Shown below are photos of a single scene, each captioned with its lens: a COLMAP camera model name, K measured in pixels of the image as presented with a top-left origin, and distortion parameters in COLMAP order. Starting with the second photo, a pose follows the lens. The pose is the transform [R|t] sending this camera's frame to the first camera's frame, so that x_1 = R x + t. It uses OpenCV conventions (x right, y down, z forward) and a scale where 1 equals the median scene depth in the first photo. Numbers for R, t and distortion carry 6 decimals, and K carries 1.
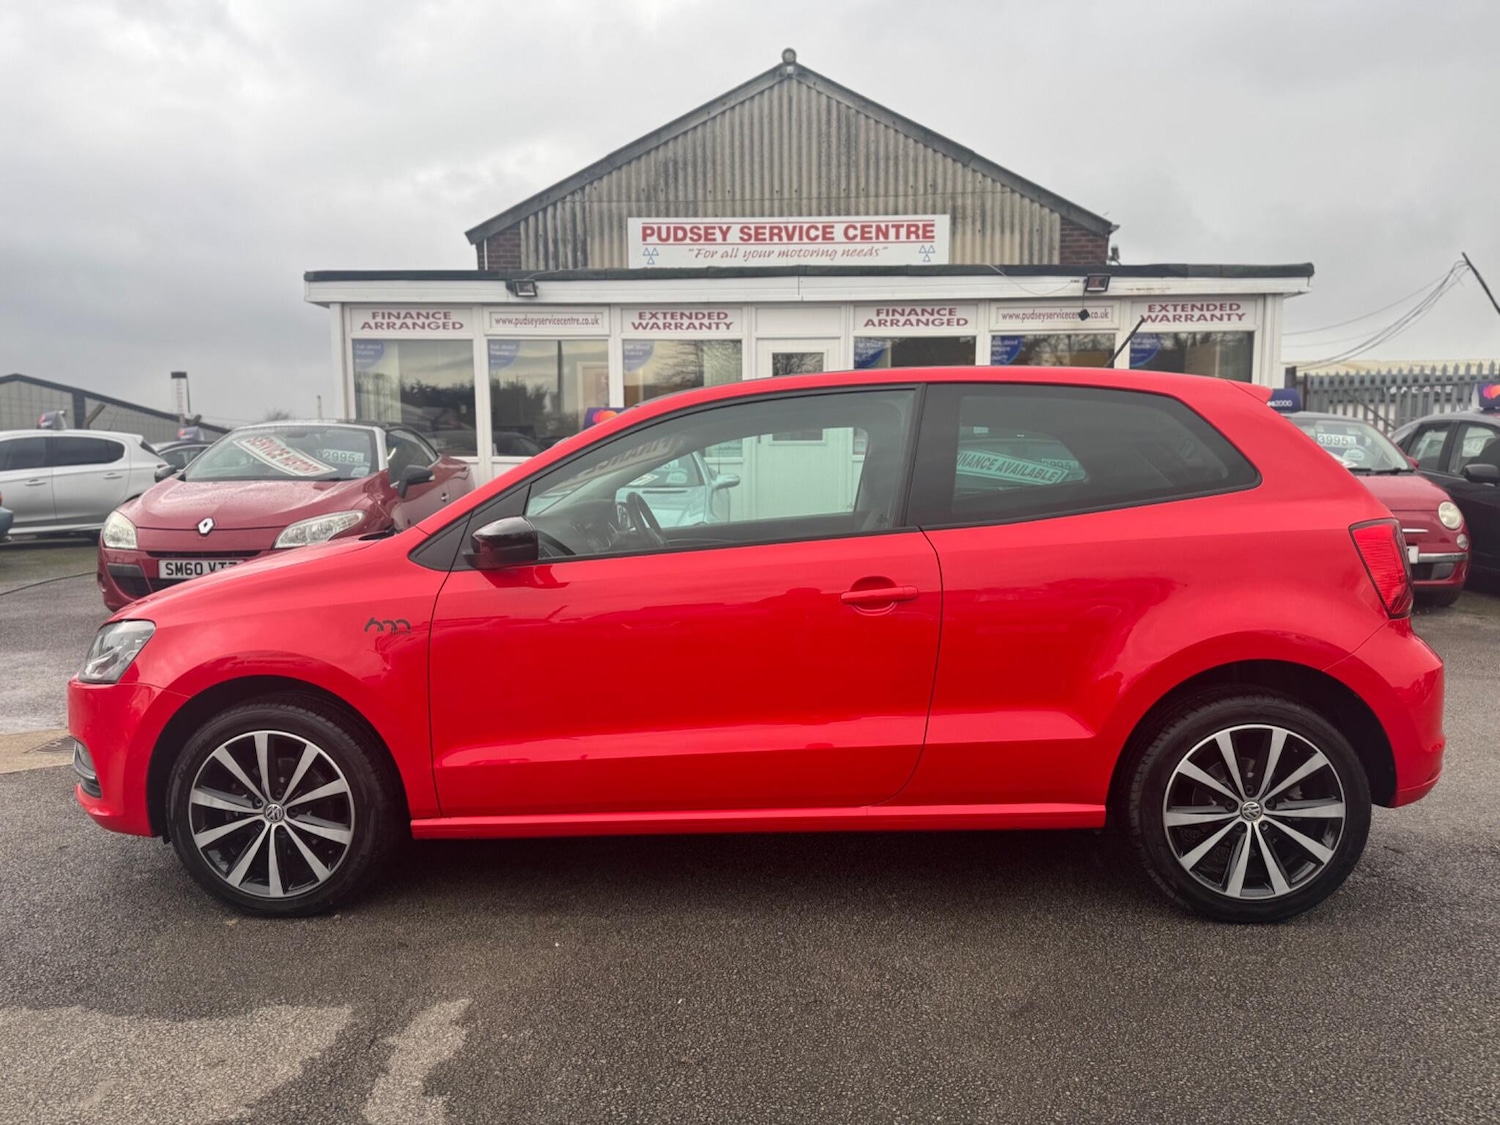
lens RADIAL K [[1032.9, 0, 741.9], [0, 1032.9, 592.5], [0, 0, 1]] dist [0.006859, -0.002777]
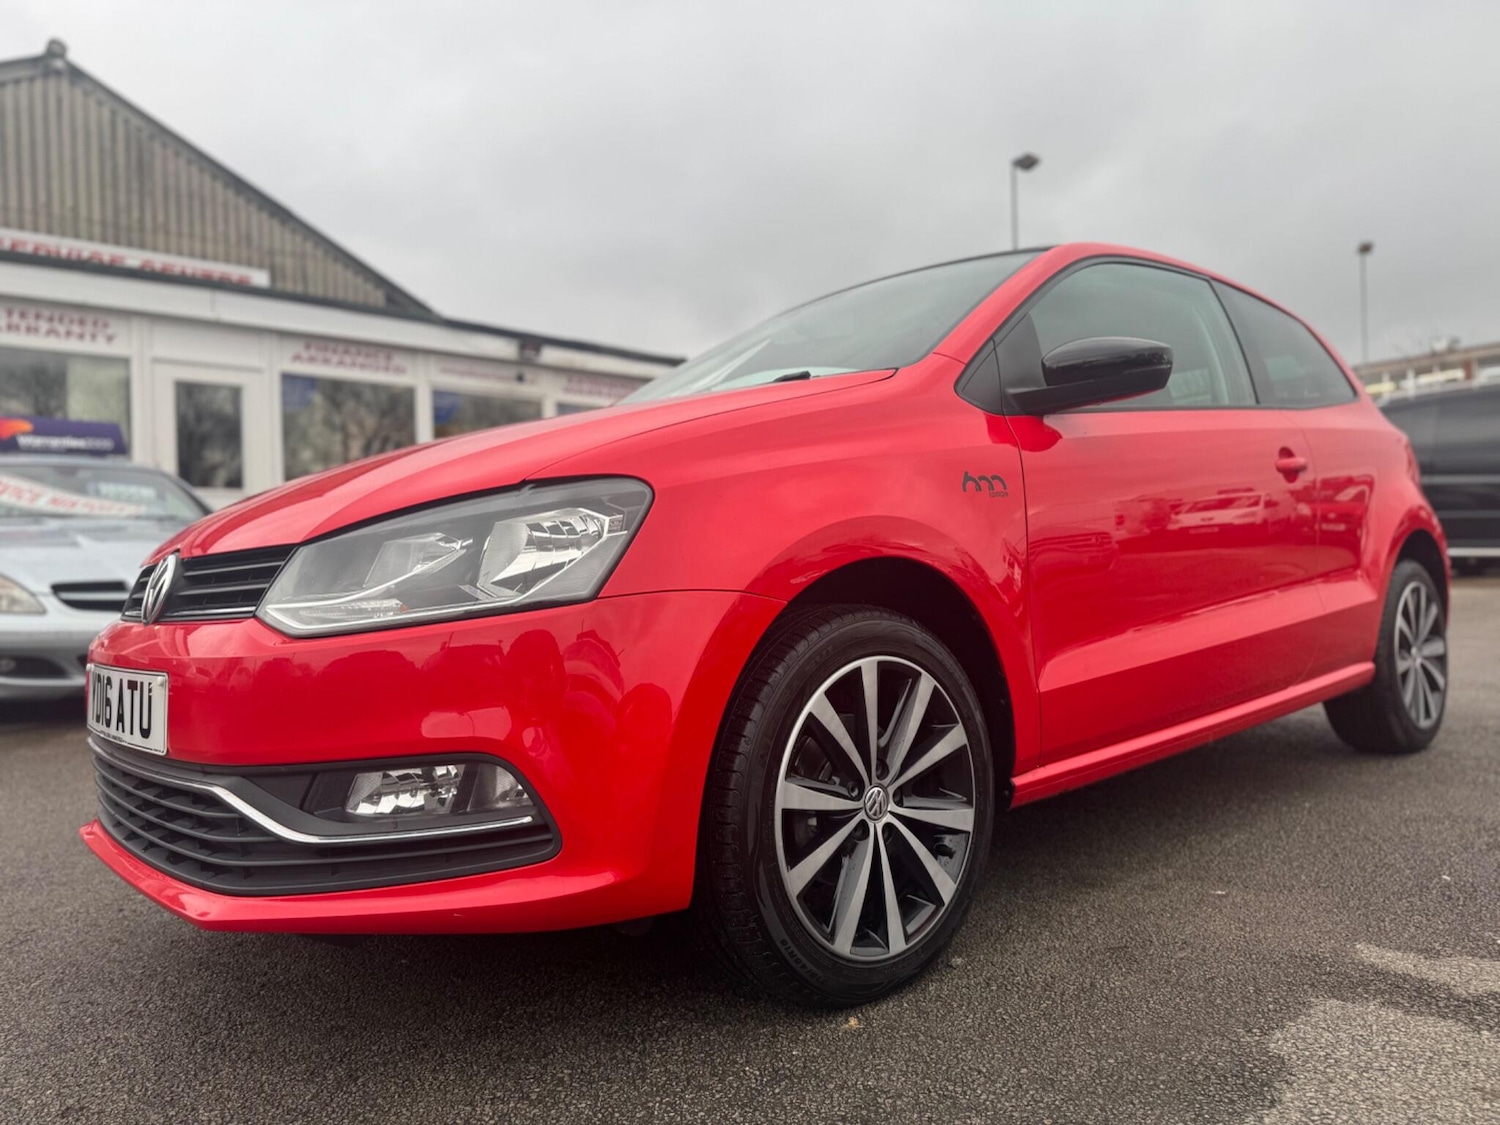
lens RADIAL K [[1043.9, 0, 748.4], [0, 1043.9, 563.0], [0, 0, 1]] dist [0.003773, -0.006261]
pose [[0.715665, -0.010297, 0.698368, -0.215673], [0.107420, 0.989617, -0.095490, 0.030714], [-0.690134, 0.143357, 0.709341, 0.147633]]
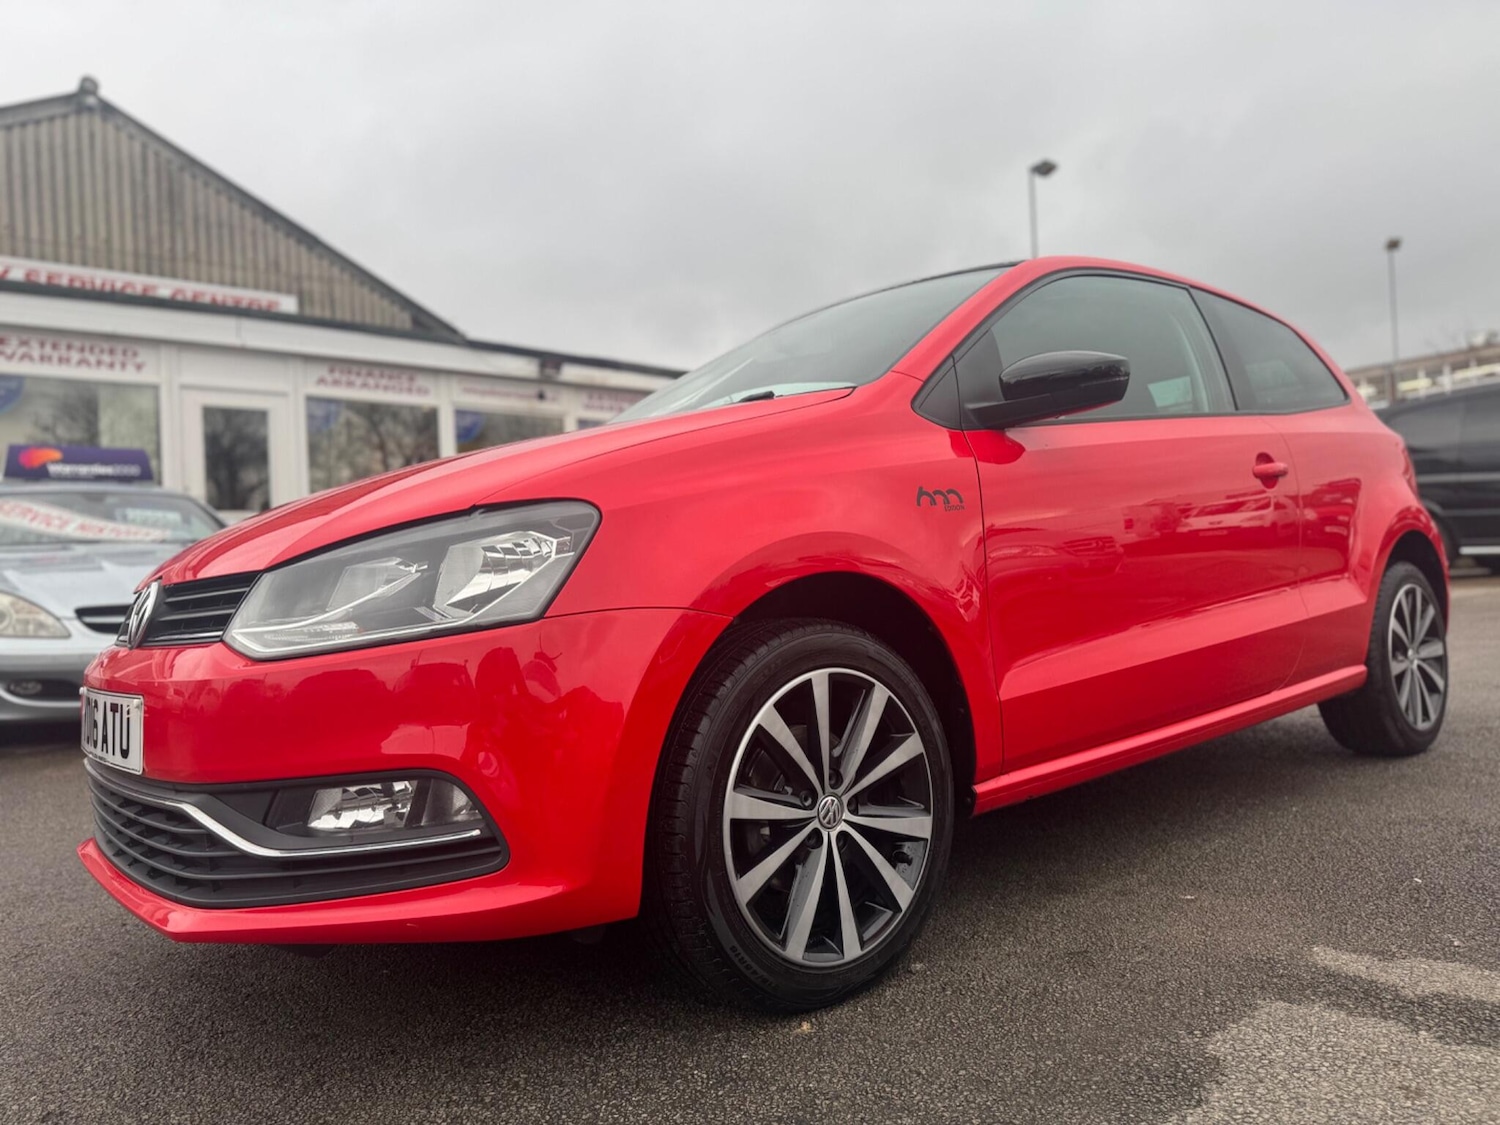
lens RADIAL K [[1043.1, 0, 750.9], [0, 1043.1, 559.7], [0, 0, 1]] dist [0.006231, -0.008006]
pose [[0.734690, -0.014450, 0.678249, -0.210863], [0.122591, 0.986142, -0.111783, 0.031510], [-0.667234, 0.165273, 0.726280, 0.137197]]
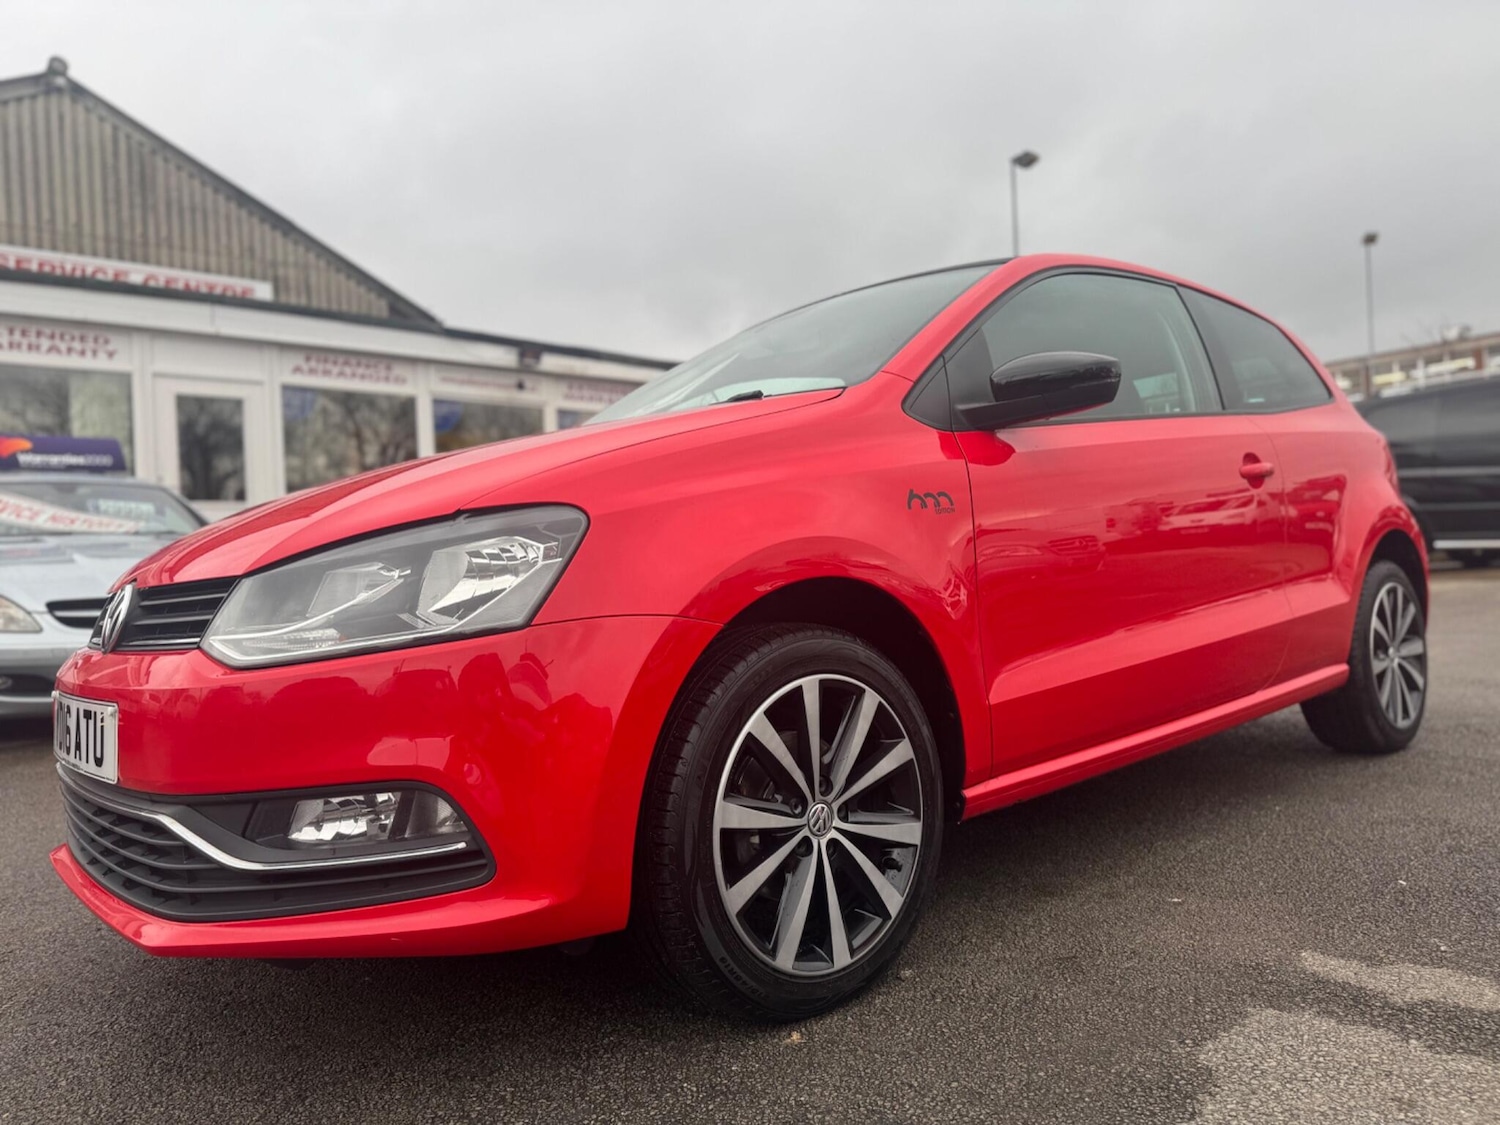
lens RADIAL K [[1044.1, 0, 750.0], [0, 1044.1, 562.5], [0, 0, 1]] dist [0.002190, -0.003679]
pose [[0.721921, -0.021028, 0.691656, -0.210428], [0.121986, 0.987751, -0.097295, 0.029191], [-0.681138, 0.154612, 0.715644, 0.139290]]
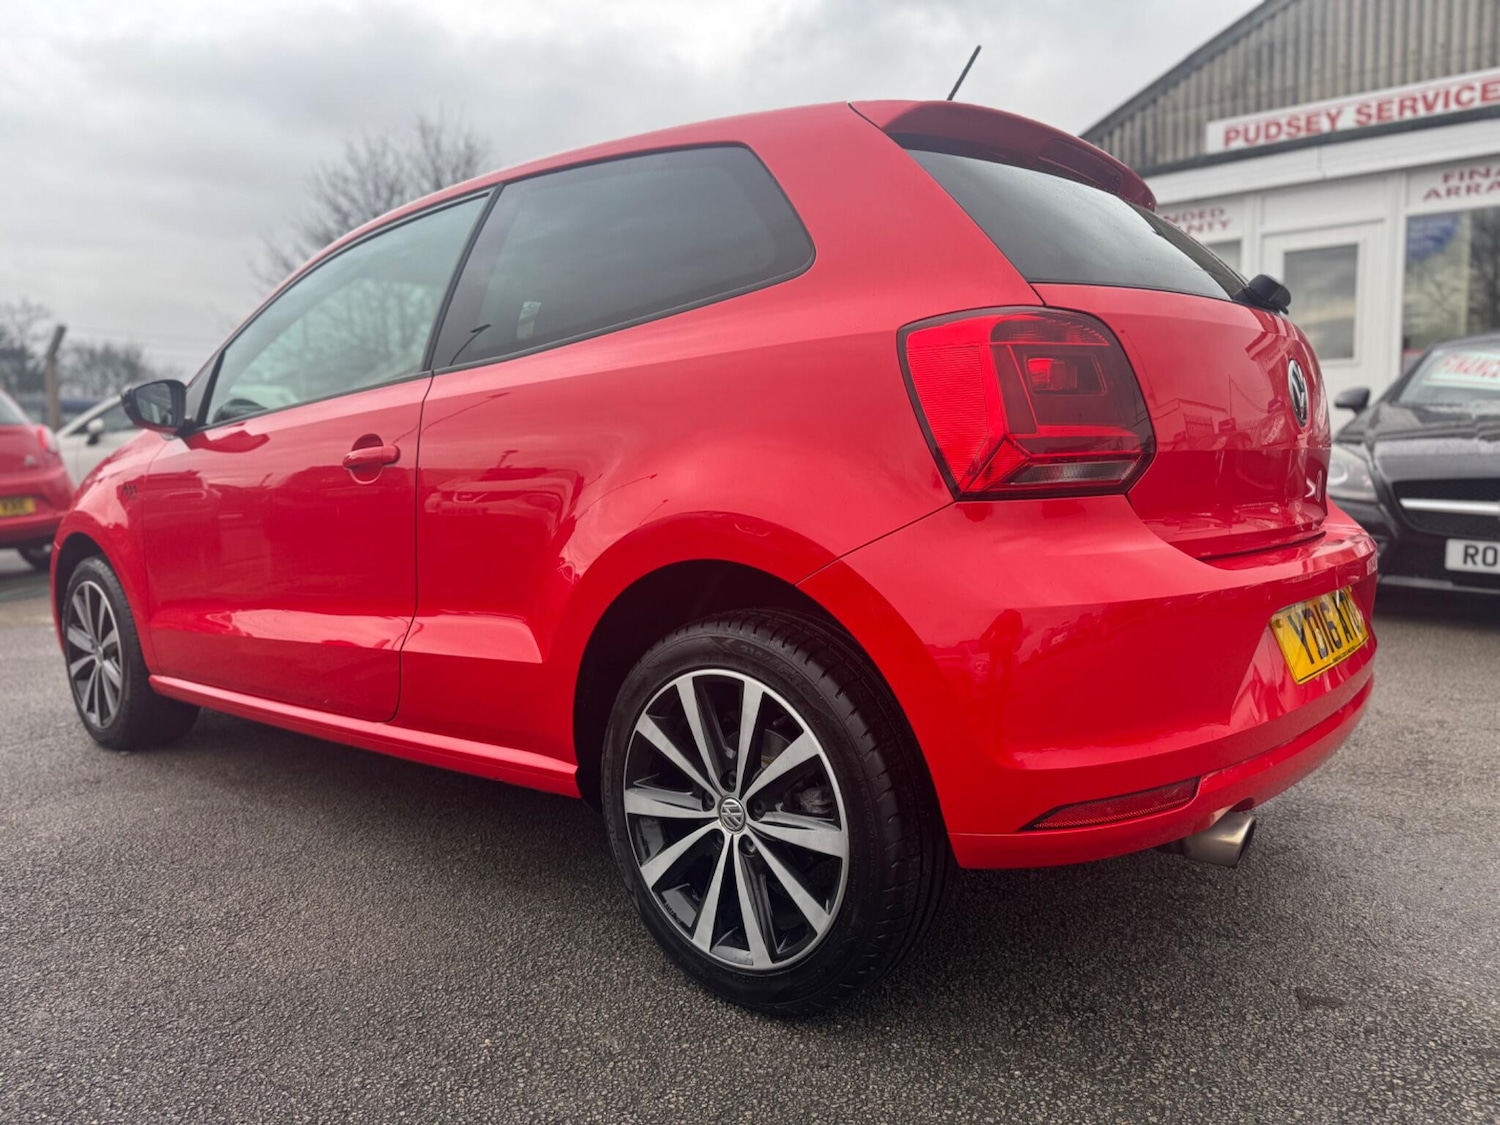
lens RADIAL K [[1043.9, 0, 748.4], [0, 1043.9, 563.0], [0, 0, 1]] dist [0.003773, -0.006261]
pose [[0.797501, 0.055094, -0.600797, 0.196416], [-0.054385, 0.998332, 0.019358, 0.012430], [0.600861, 0.017236, 0.799168, 0.120531]]
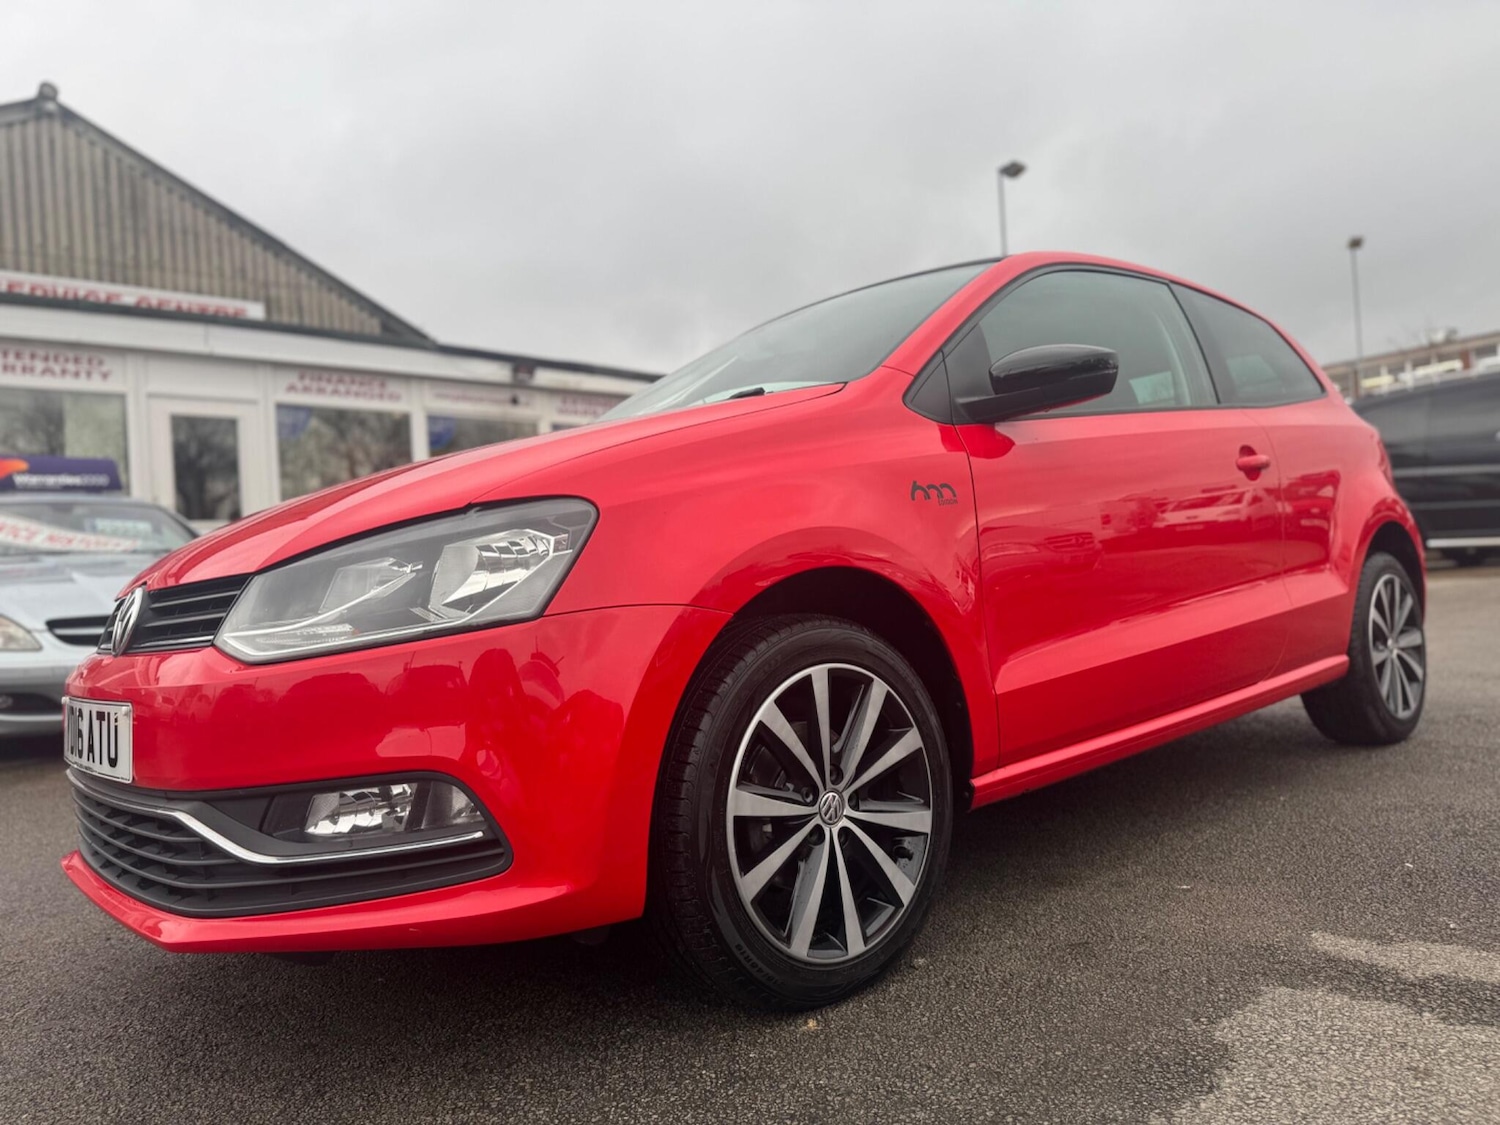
lens RADIAL K [[1043.9, 0, 748.4], [0, 1043.9, 563.0], [0, 0, 1]] dist [0.003773, -0.006261]
pose [[0.718852, -0.024650, 0.694725, -0.212566], [0.139434, 0.984175, -0.109356, 0.032046], [-0.681035, 0.175479, 0.710913, 0.140146]]
